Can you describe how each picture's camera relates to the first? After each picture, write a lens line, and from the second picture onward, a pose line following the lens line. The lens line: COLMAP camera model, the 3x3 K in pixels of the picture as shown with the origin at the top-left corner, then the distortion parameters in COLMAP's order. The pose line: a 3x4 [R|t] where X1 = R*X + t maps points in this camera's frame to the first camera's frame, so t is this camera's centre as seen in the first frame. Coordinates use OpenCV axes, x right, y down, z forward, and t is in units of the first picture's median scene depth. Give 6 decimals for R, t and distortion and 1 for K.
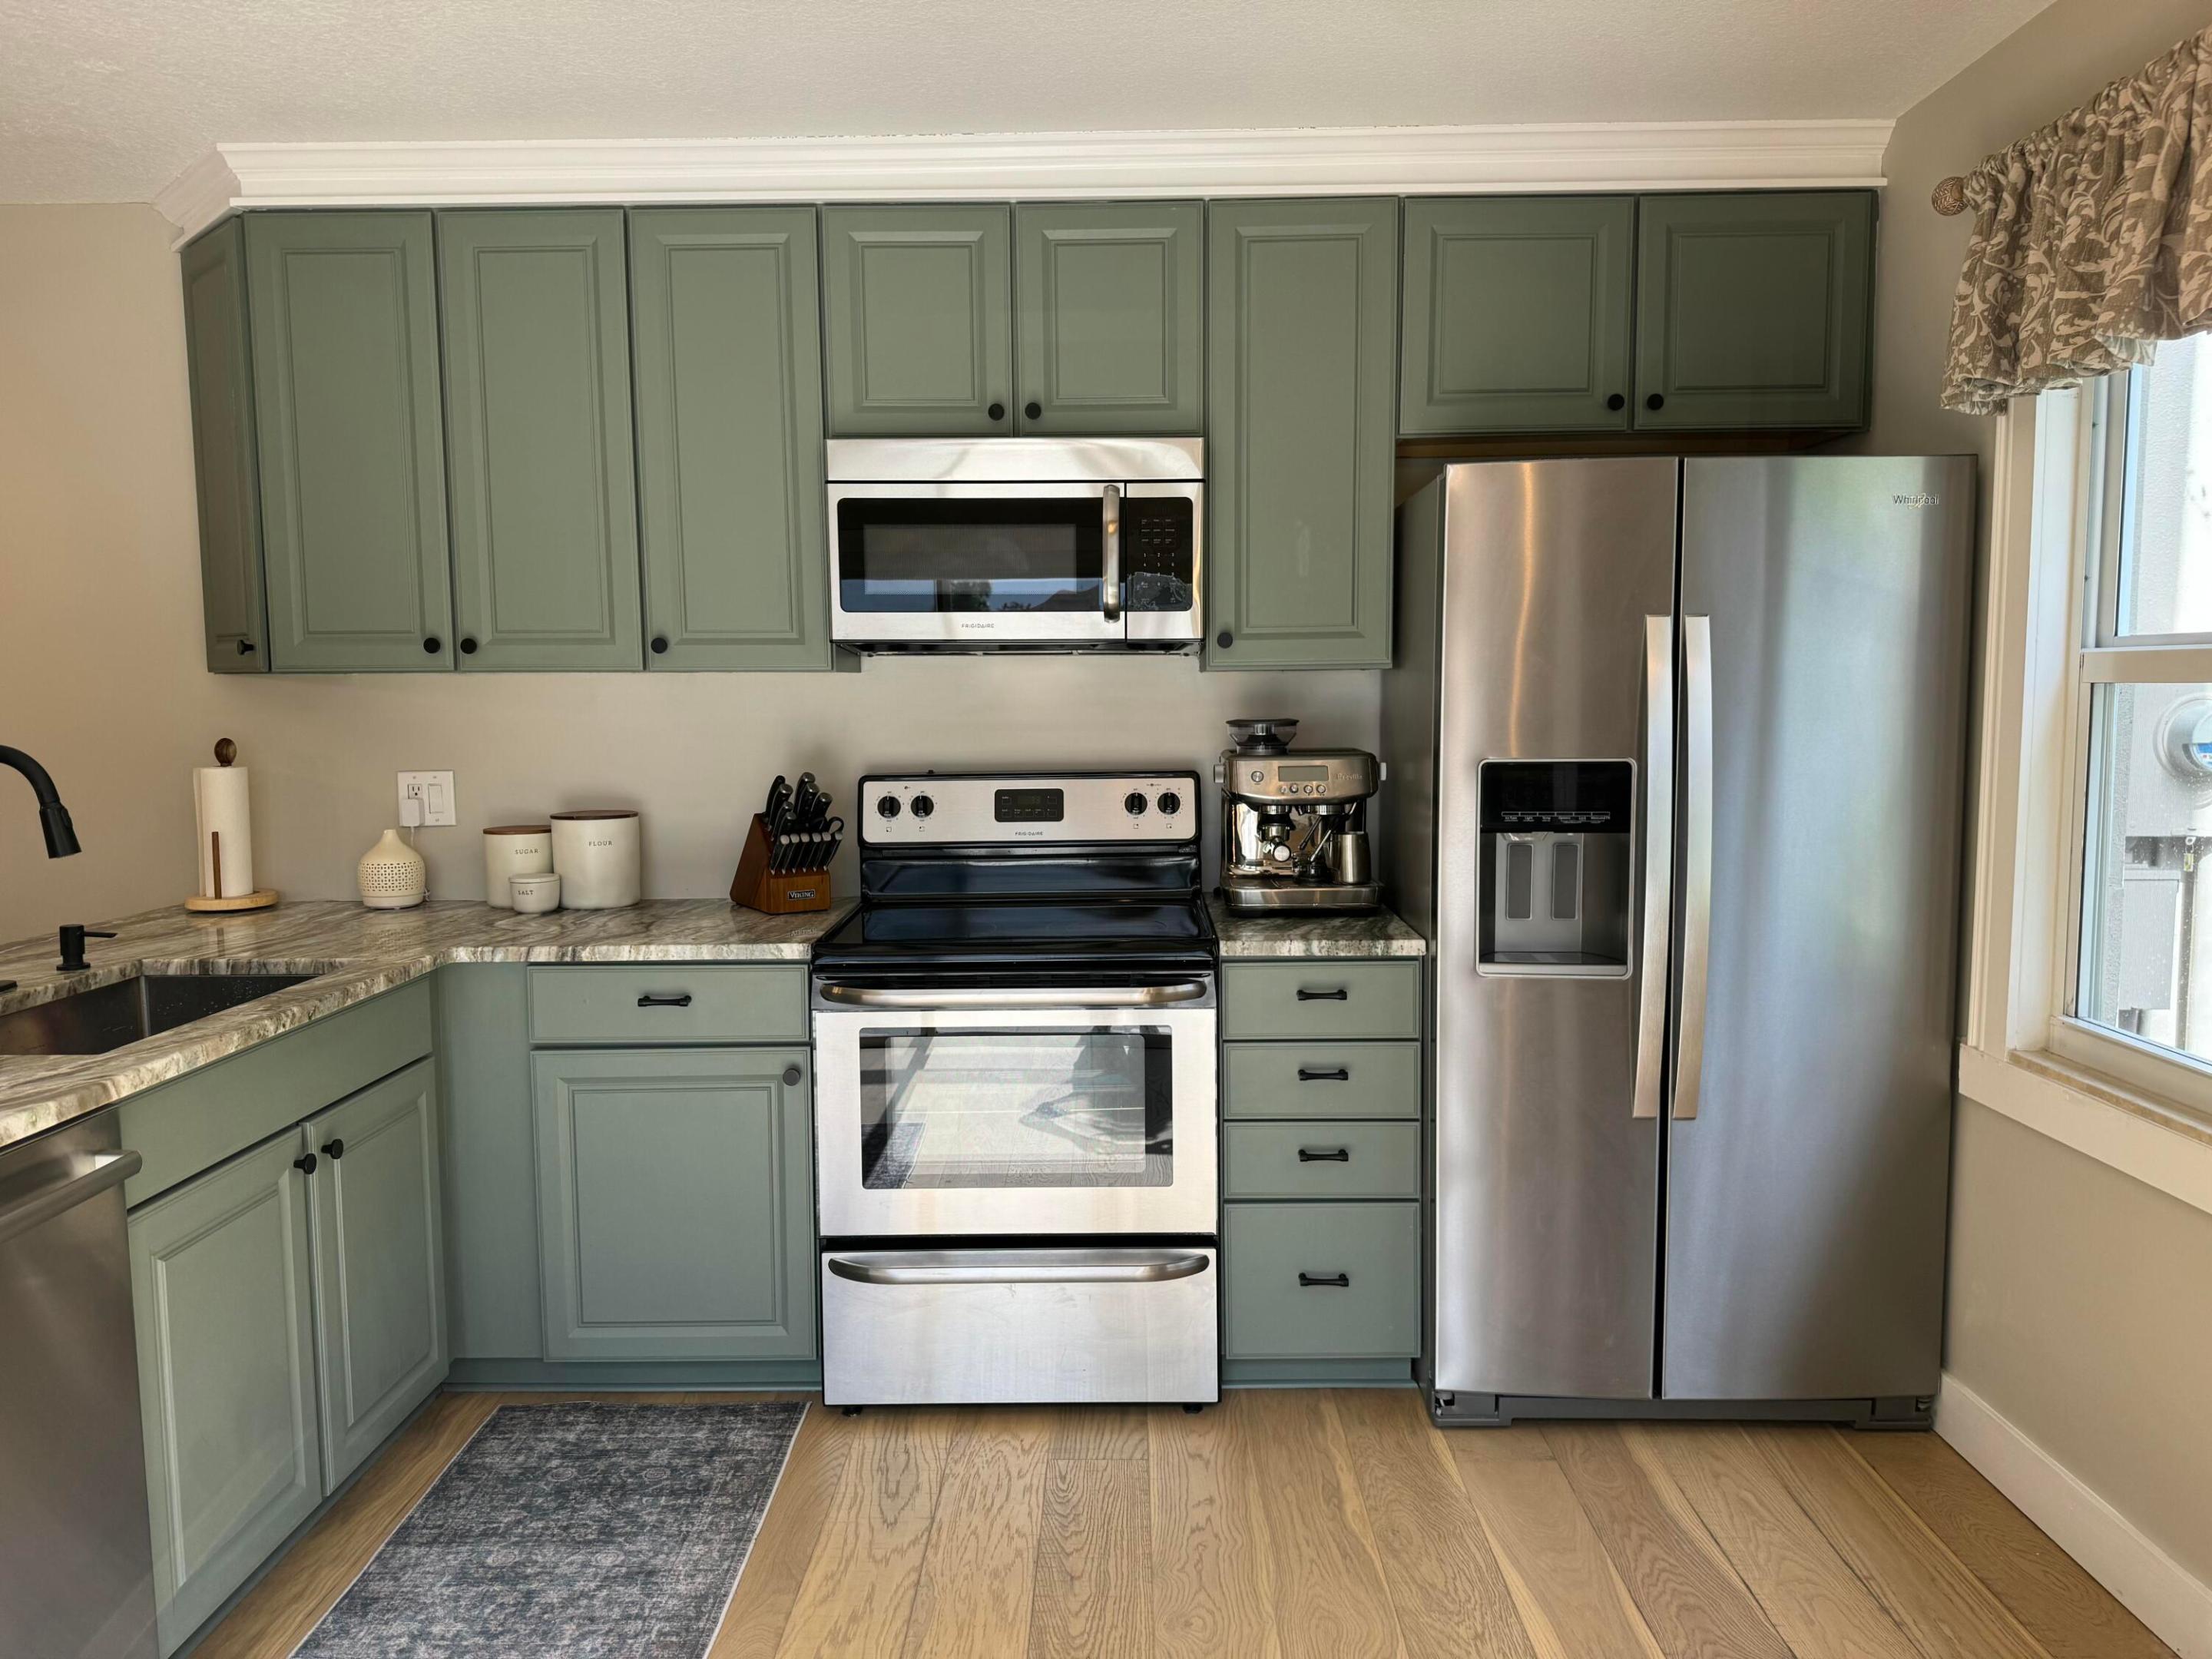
lens RADIAL K [[1531.6, 0, 1106.0], [0, 1531.6, 829.5], [0, 0, 1]] dist [-0.006448, -0.001118]
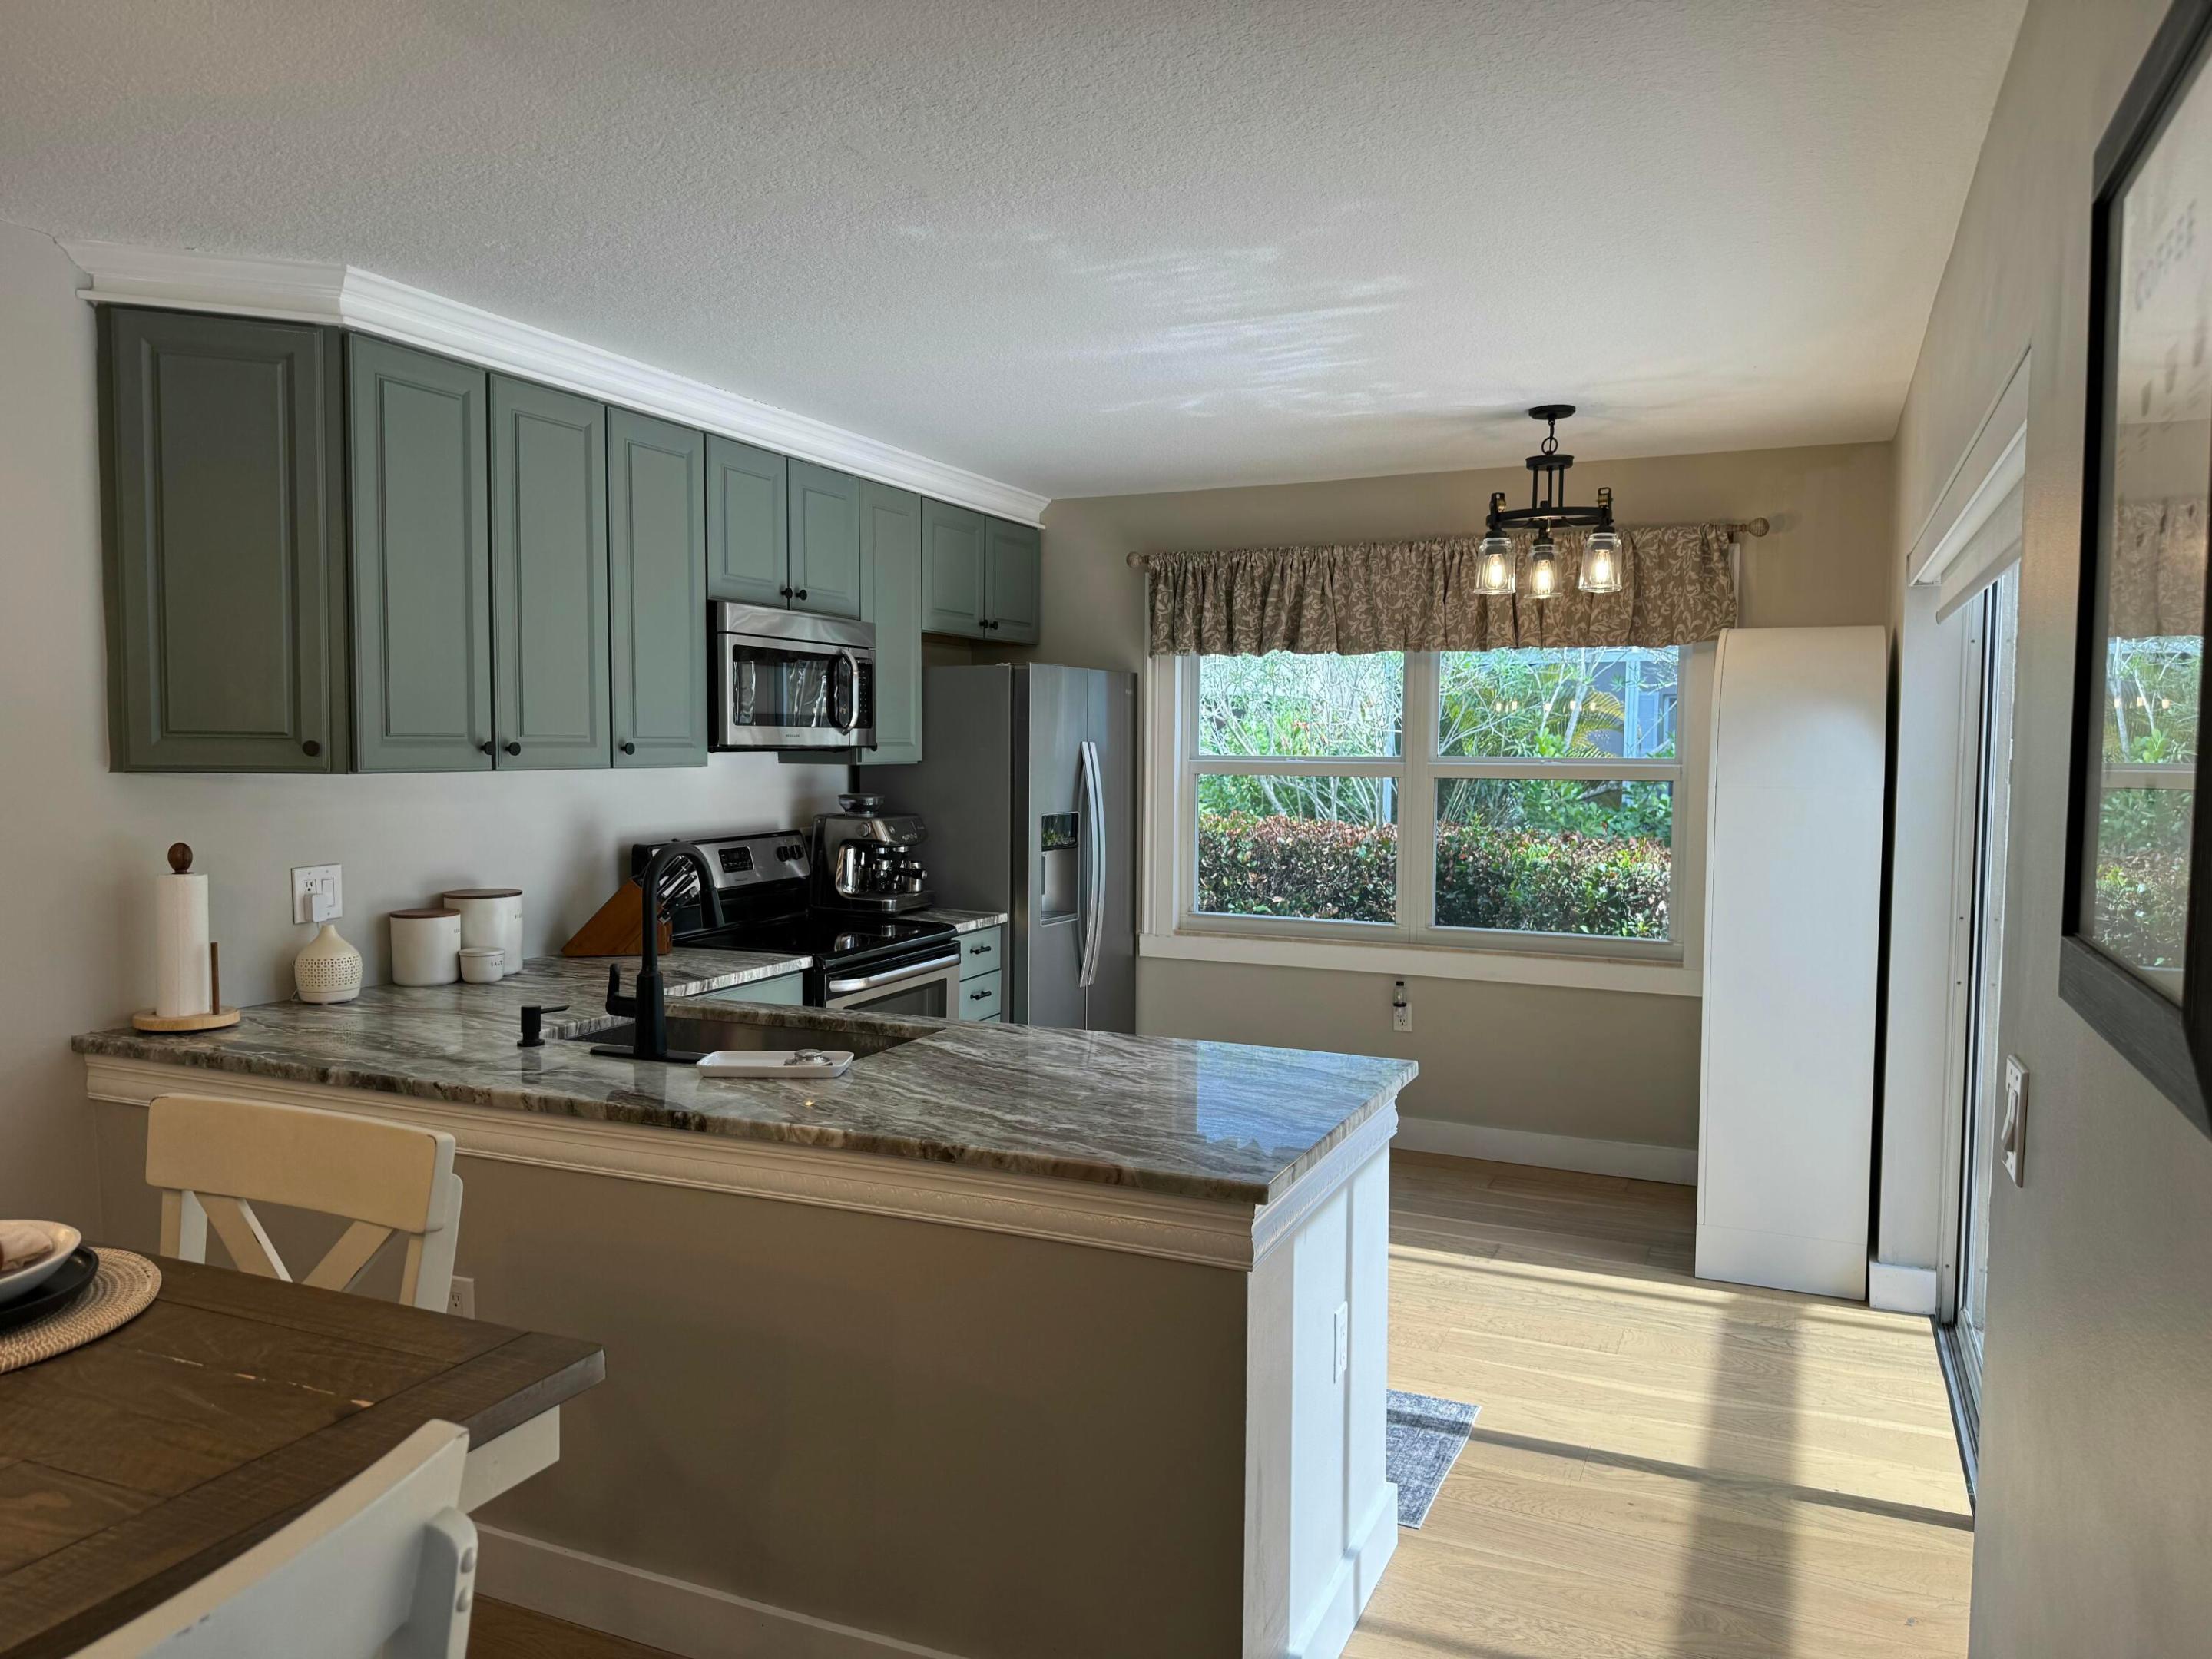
lens RADIAL K [[1531.6, 0, 1106.0], [0, 1531.6, 829.5], [0, 0, 1]] dist [-0.006448, -0.001118]
pose [[0.391038, -0.042279, 0.919403, -1.312474], [0.078980, 0.996801, 0.012247, -0.039627], [-0.916980, 0.067825, 0.393126, 0.143971]]
